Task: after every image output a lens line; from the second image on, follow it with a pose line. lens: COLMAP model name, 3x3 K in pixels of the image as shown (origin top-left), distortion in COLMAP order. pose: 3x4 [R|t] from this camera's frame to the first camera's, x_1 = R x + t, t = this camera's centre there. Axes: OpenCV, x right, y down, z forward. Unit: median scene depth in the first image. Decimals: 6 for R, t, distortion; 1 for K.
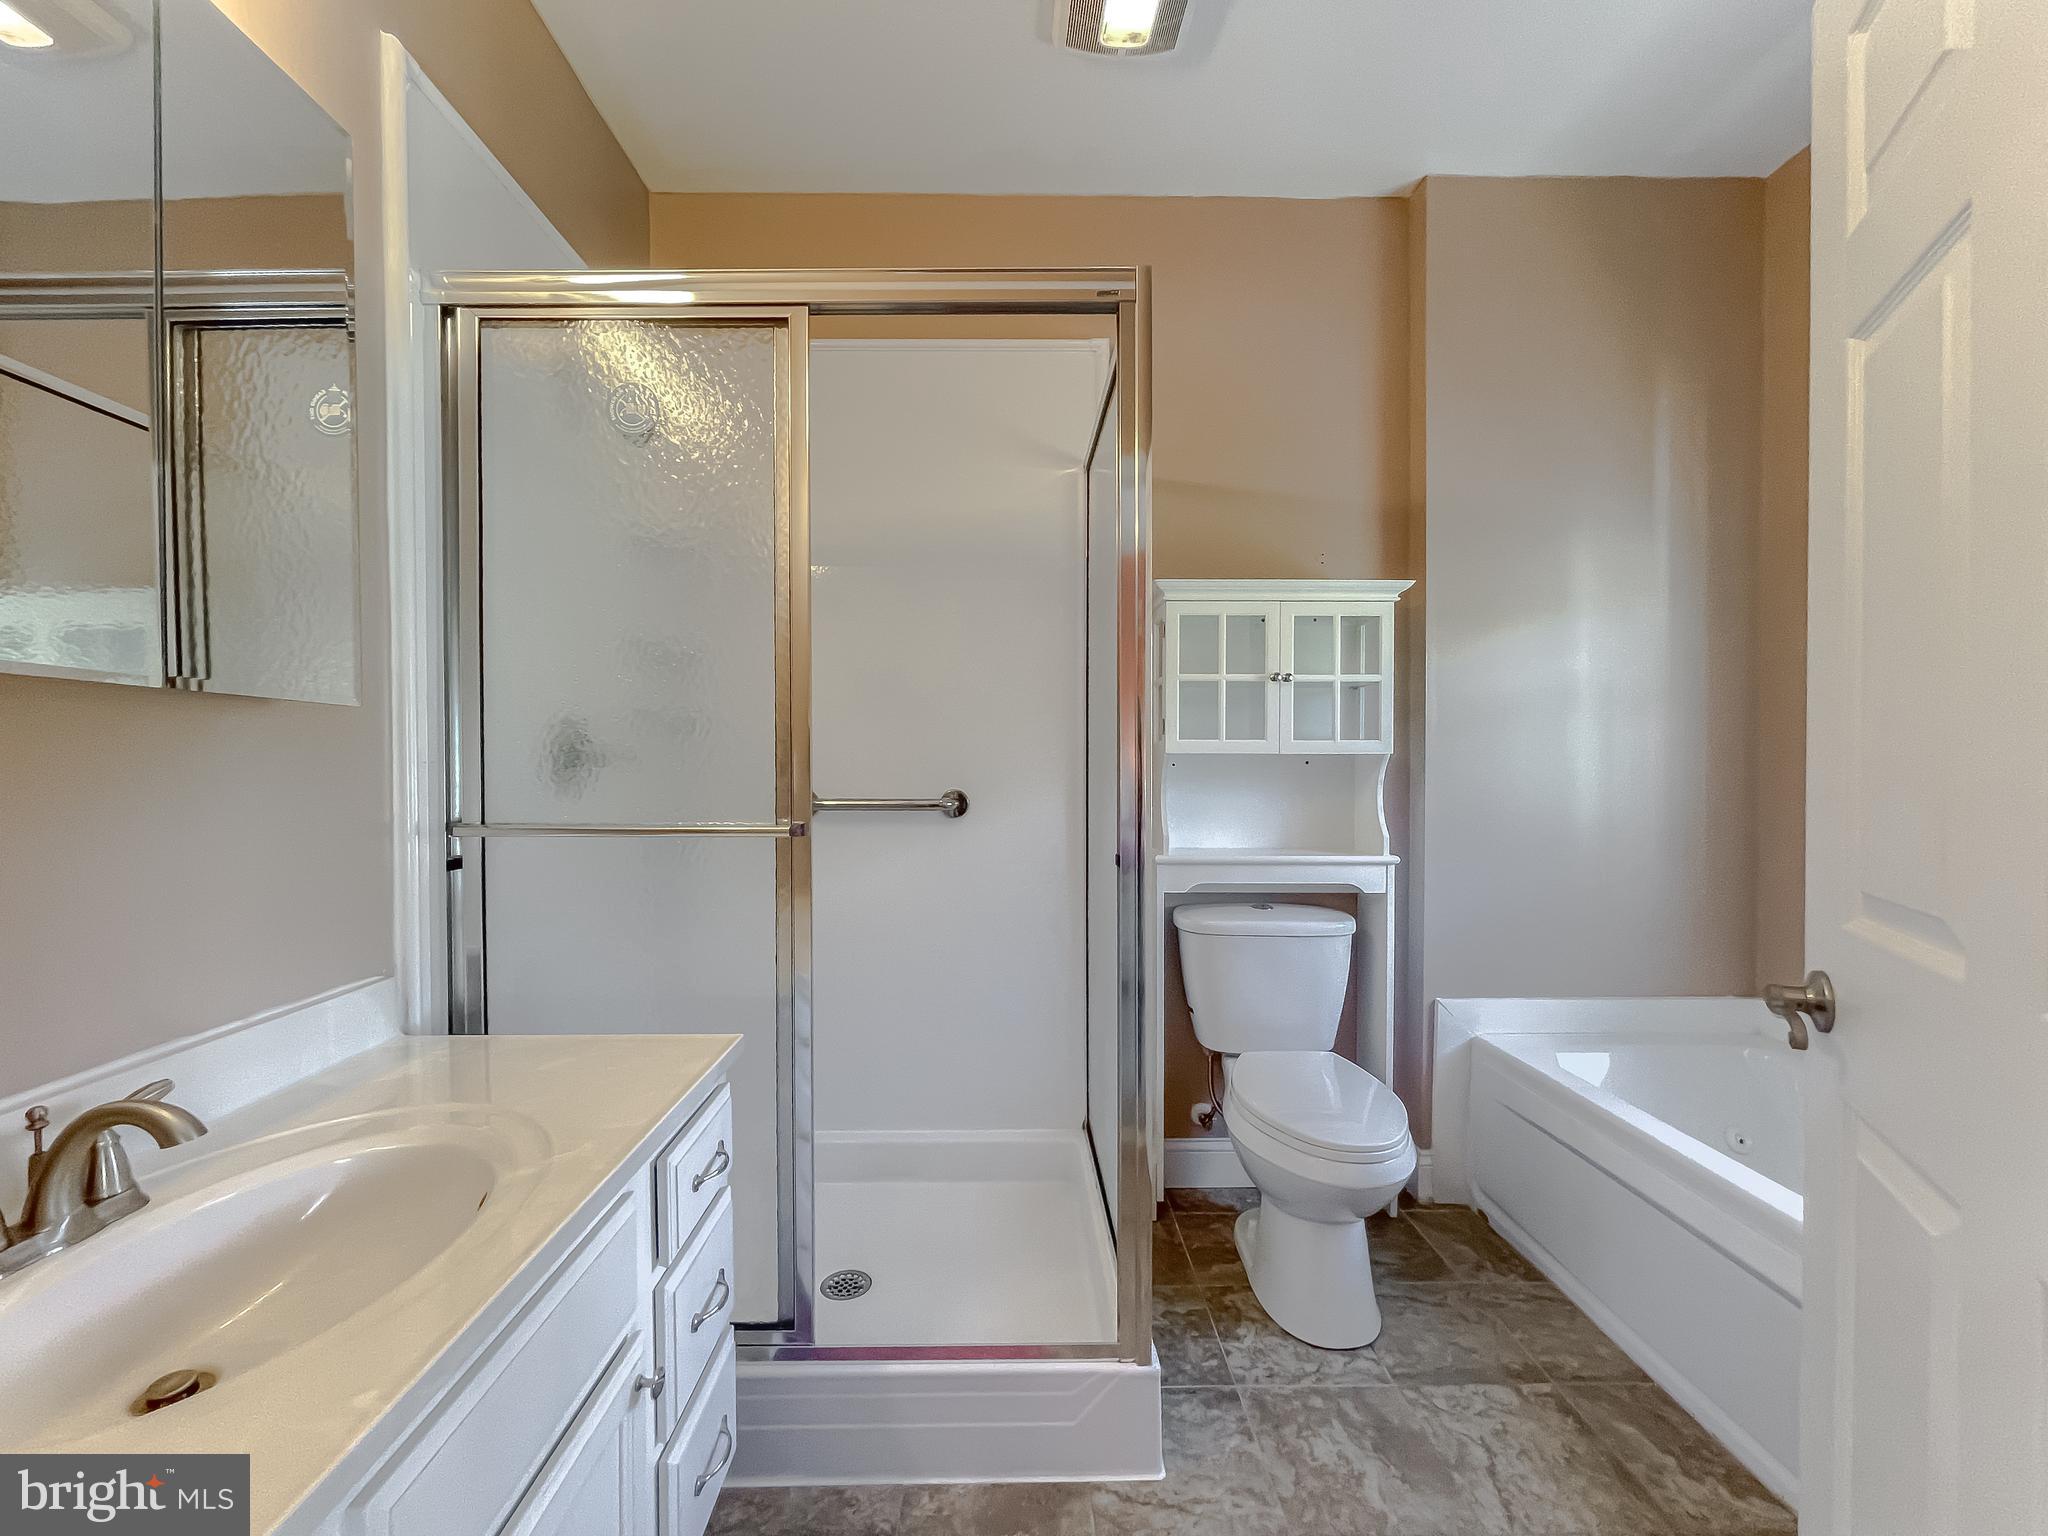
lens RADIAL K [[832.7, 0, 1025.5], [0, 832.7, 775.5], [0, 0, 1]] dist [-0.000509, 0.000277]
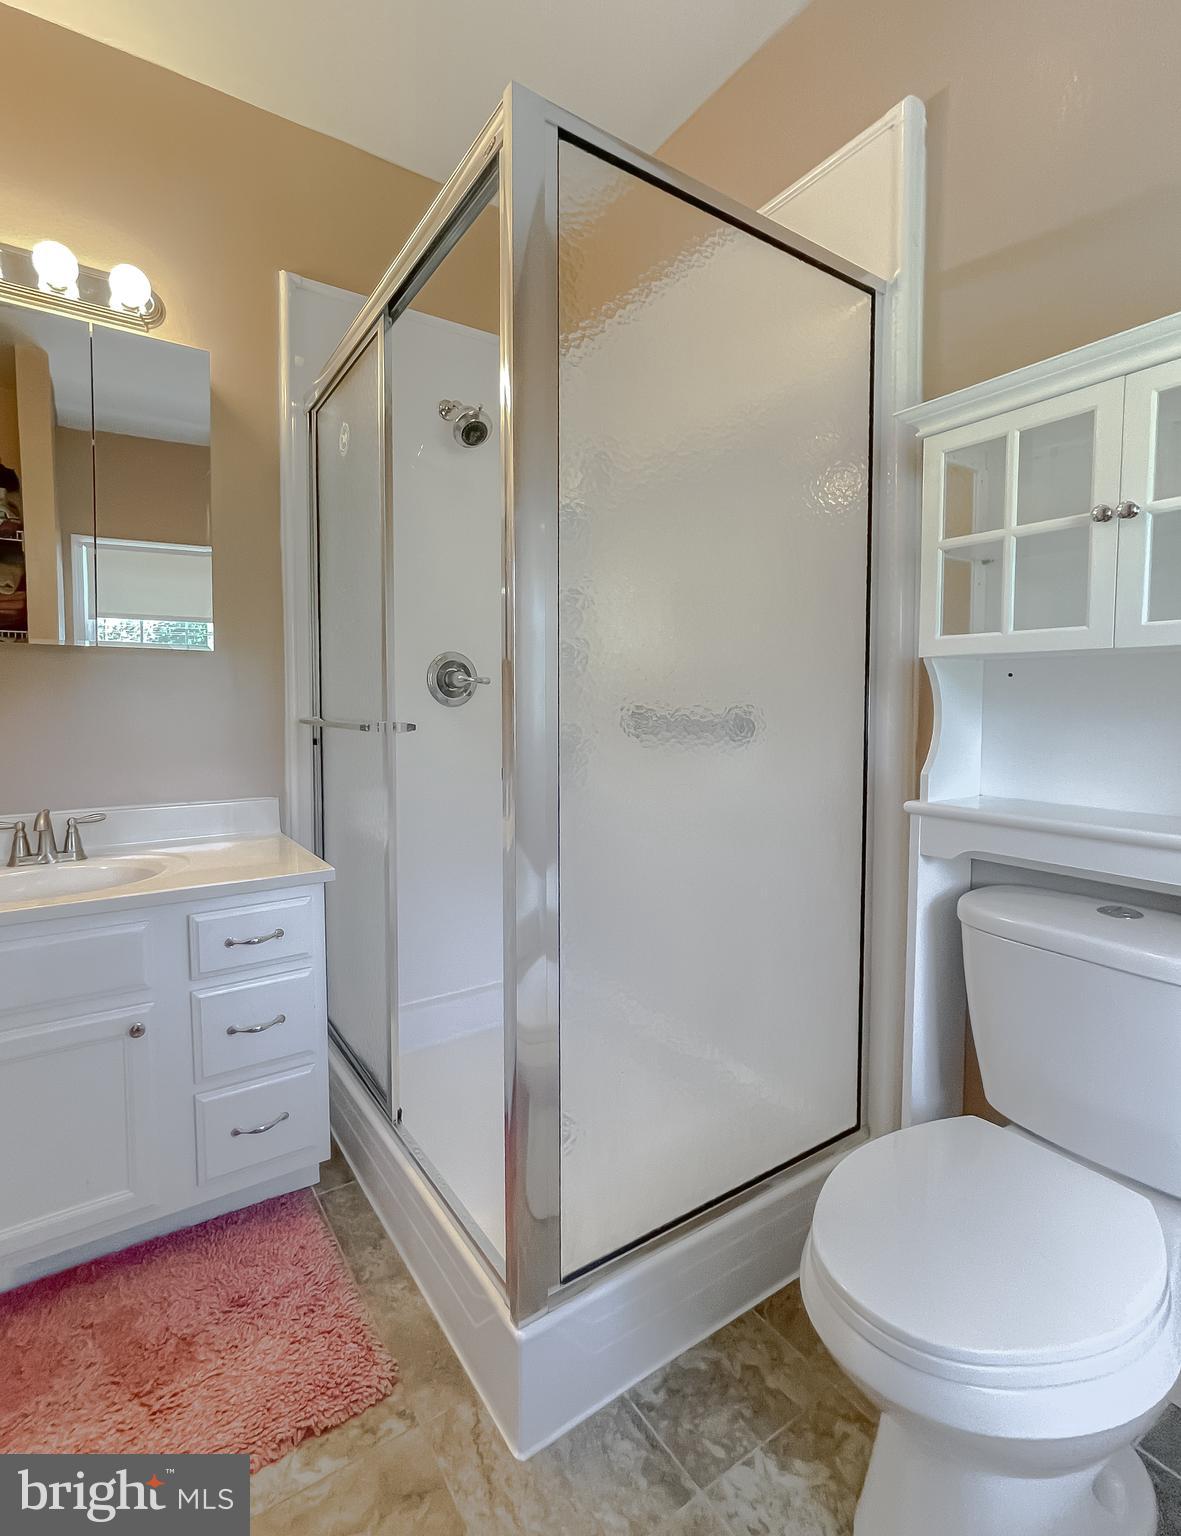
lens RADIAL K [[744.7, 0, 589.5], [0, 744.7, 731.8], [0, 0, 1]] dist [-0.003366, -0.001121]
pose [[0.505861, 0.038407, -0.861760, 0.724338], [-0.015995, 0.999254, 0.035146, 0.024413], [0.862467, -0.003995, 0.506098, 0.556137]]
